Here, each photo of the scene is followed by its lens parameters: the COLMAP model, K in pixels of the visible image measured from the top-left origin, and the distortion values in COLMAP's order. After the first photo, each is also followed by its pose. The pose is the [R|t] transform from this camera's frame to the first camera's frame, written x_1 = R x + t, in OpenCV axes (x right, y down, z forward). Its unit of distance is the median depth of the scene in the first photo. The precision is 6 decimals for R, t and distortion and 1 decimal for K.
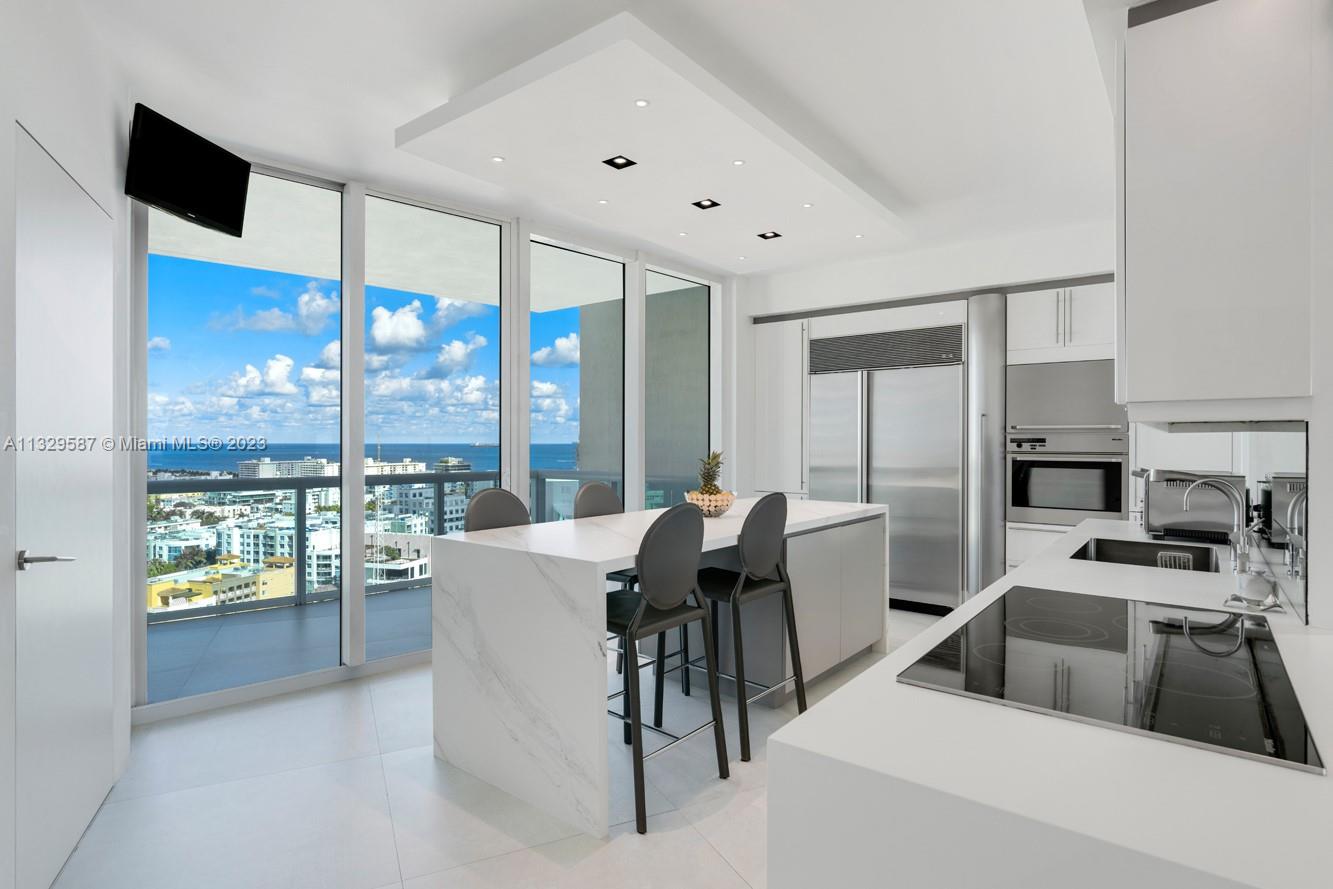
lens RADIAL K [[674.5, 0, 666.0], [0, 674.5, 444.0], [0, 0, 1]] dist [0.001816, 0.000954]
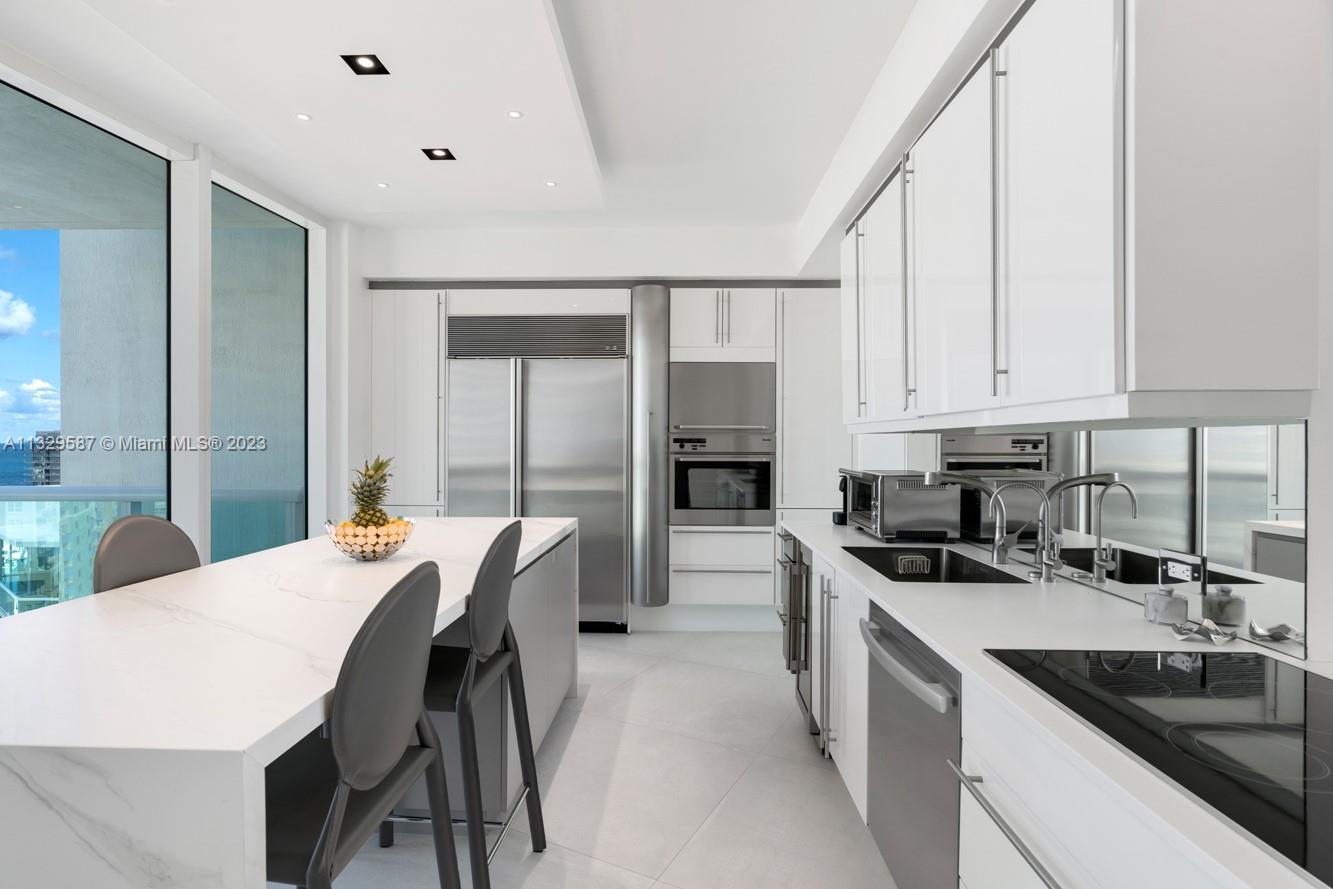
lens RADIAL K [[674.5, 0, 669.8], [0, 674.5, 444.6], [0, 0, 1]] dist [0.001816, 0.000954]
pose [[0.812182, -0.002347, 0.583400, -0.053786], [0.001729, 0.999997, 0.001616, -0.001128], [-0.583402, -0.000304, 0.812184, 0.222419]]
